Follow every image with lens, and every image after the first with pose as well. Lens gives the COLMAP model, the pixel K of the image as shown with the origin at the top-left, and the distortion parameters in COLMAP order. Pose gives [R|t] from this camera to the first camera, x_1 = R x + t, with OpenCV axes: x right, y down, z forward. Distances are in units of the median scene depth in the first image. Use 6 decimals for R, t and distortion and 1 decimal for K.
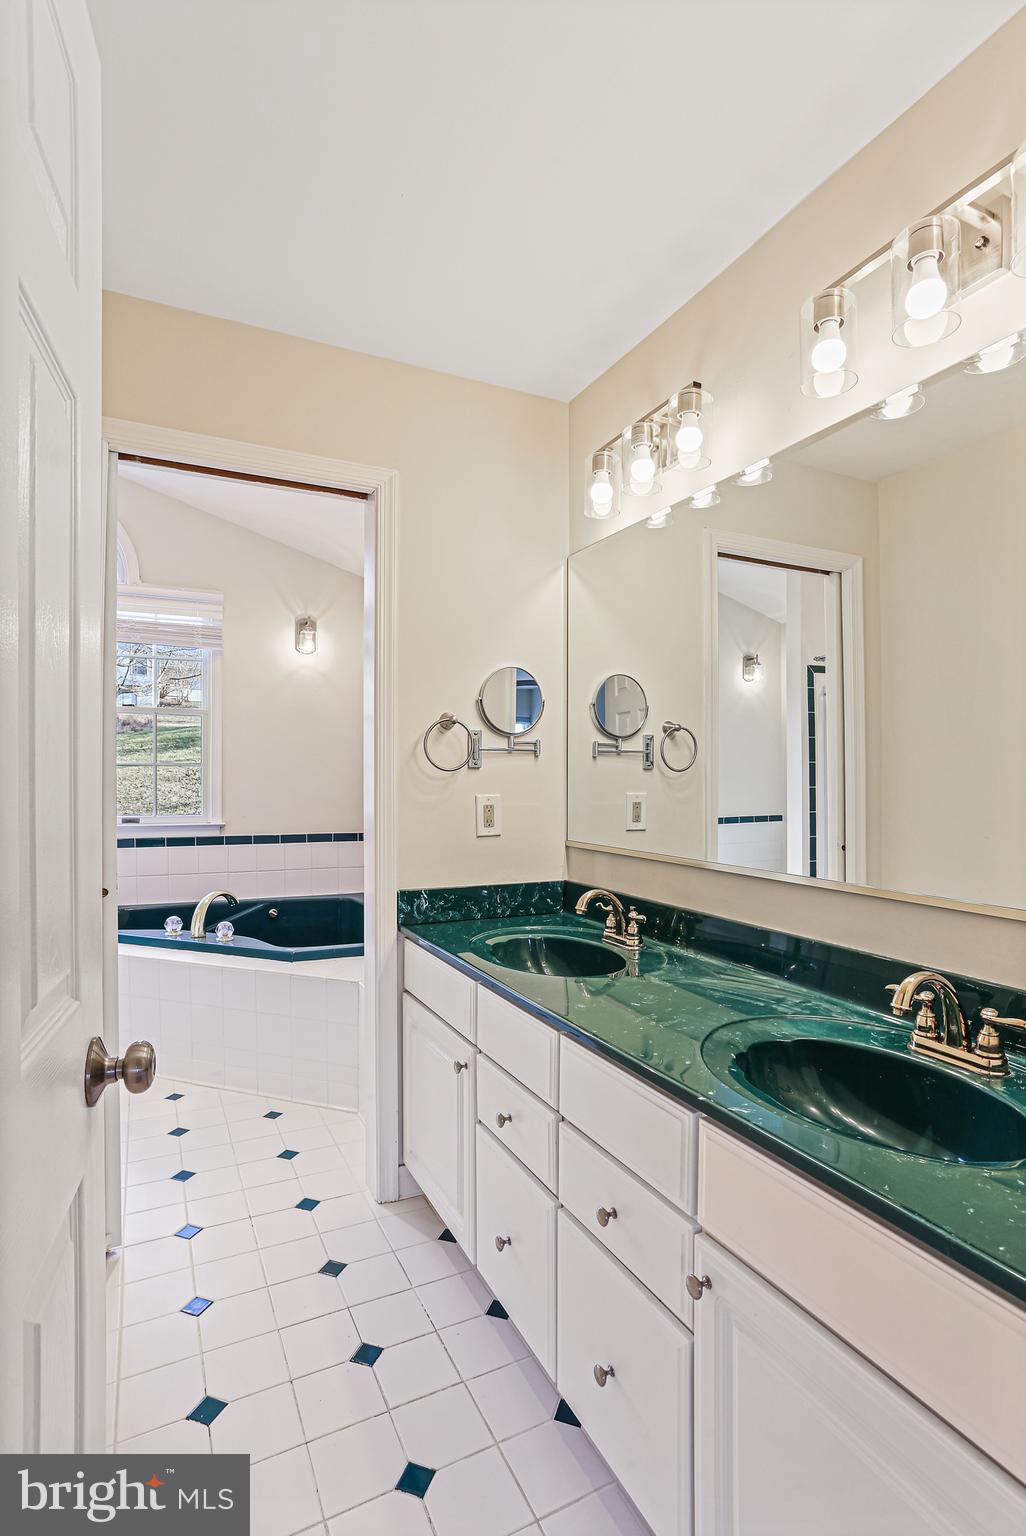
lens RADIAL K [[747.1, 0, 514.5], [0, 747.1, 766.4], [0, 0, 1]] dist [-0.039214, 0.020416]
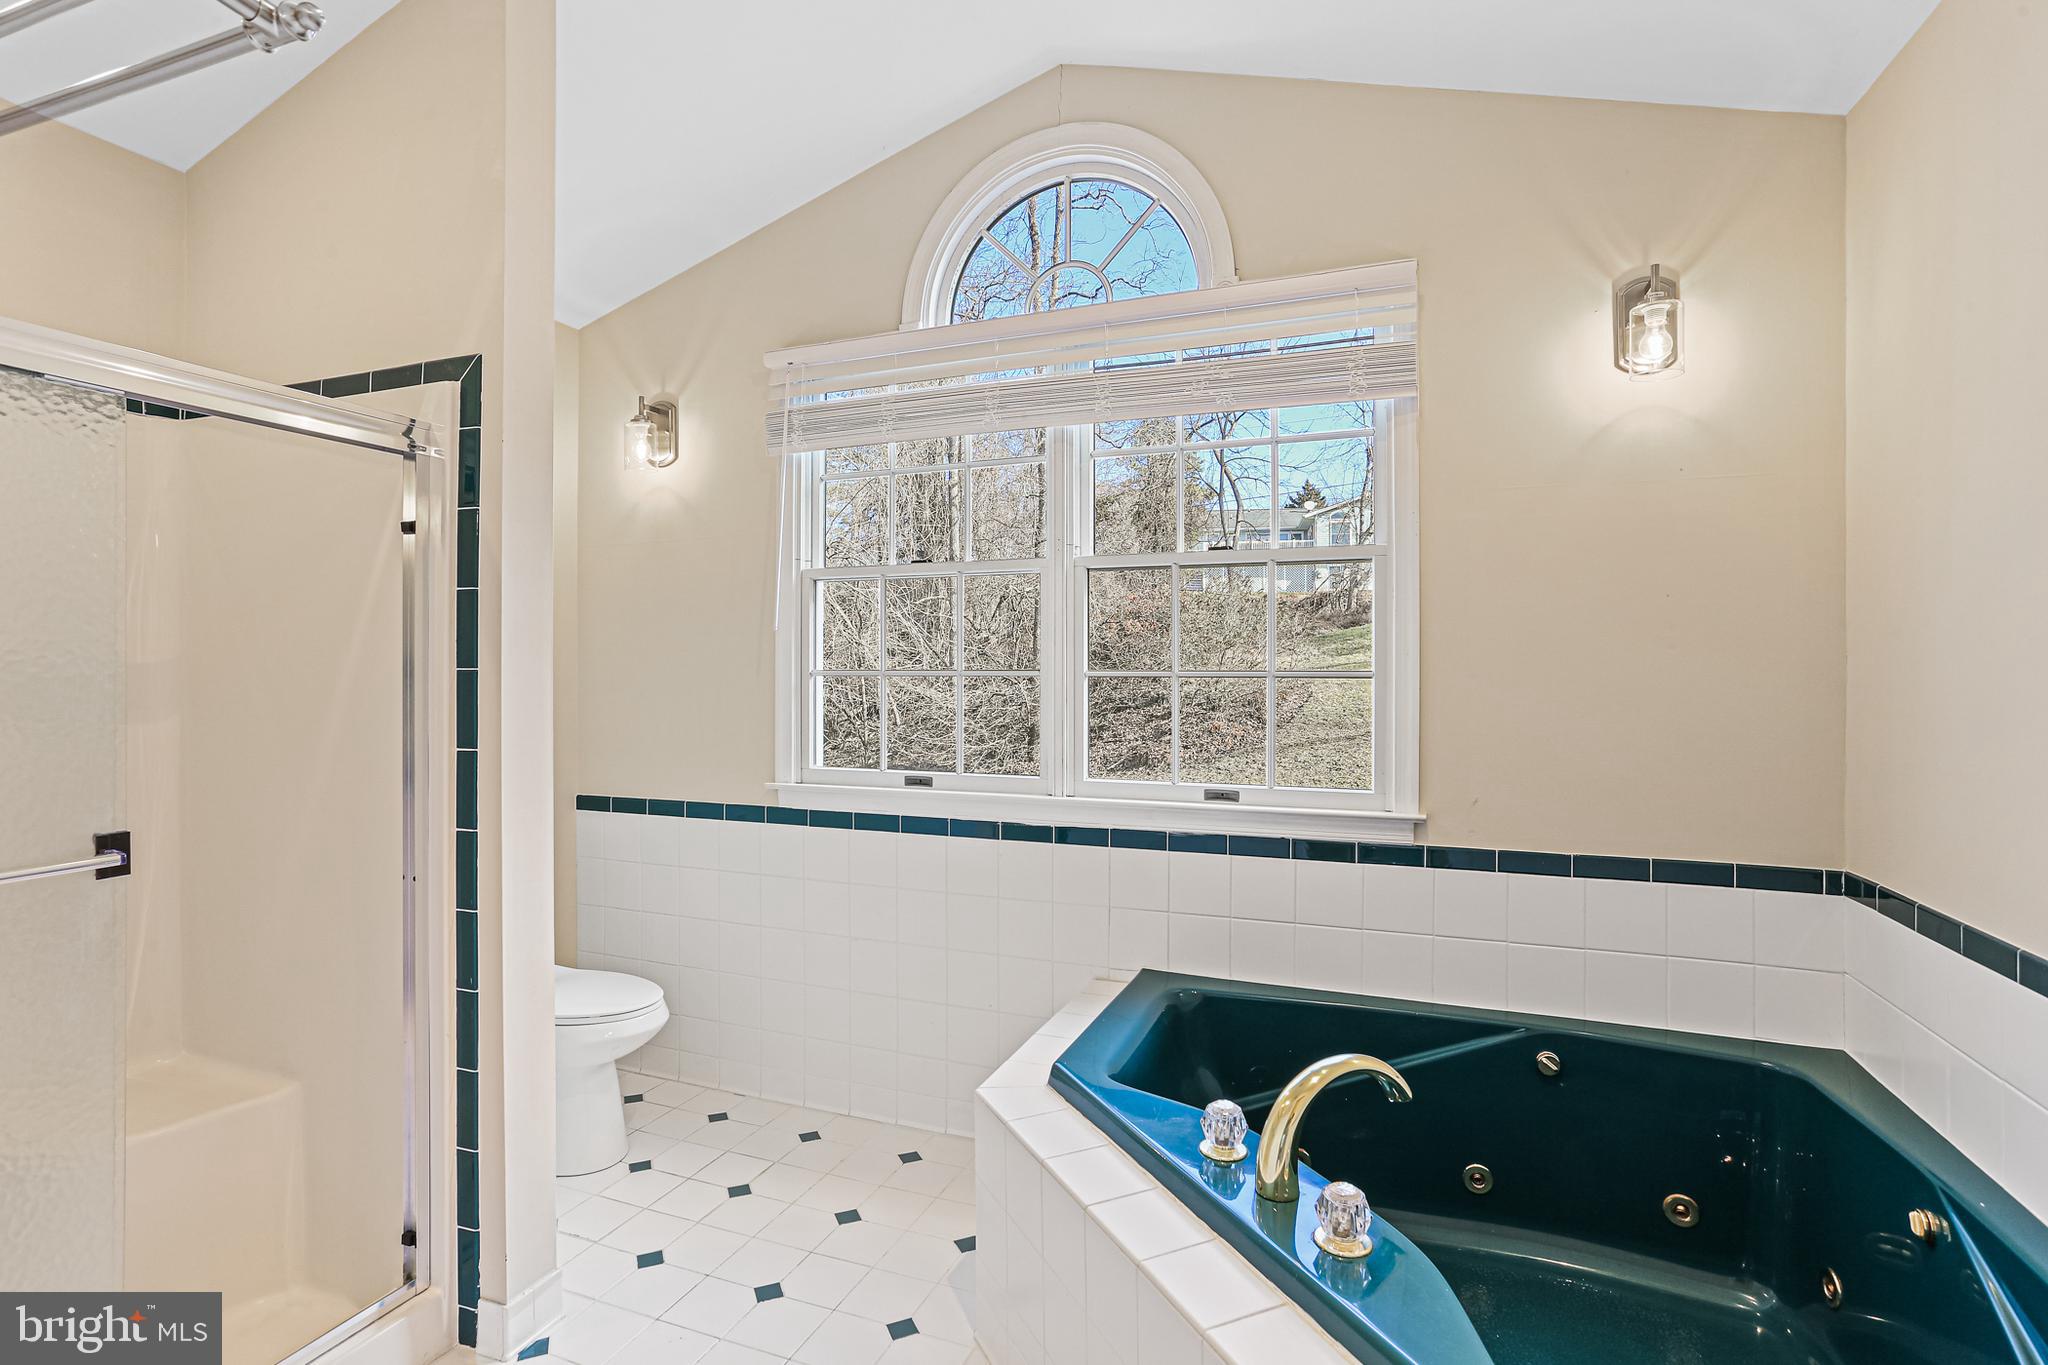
lens RADIAL K [[996.2, 0, 1030.8], [0, 996.2, 682.6], [0, 0, 1]] dist [-0.039214, 0.020416]
pose [[0.674163, 0.004458, -0.738569, -0.131290], [-0.000649, 0.999985, 0.005443, -0.000553], [0.738582, -0.003191, 0.674156, 0.465145]]
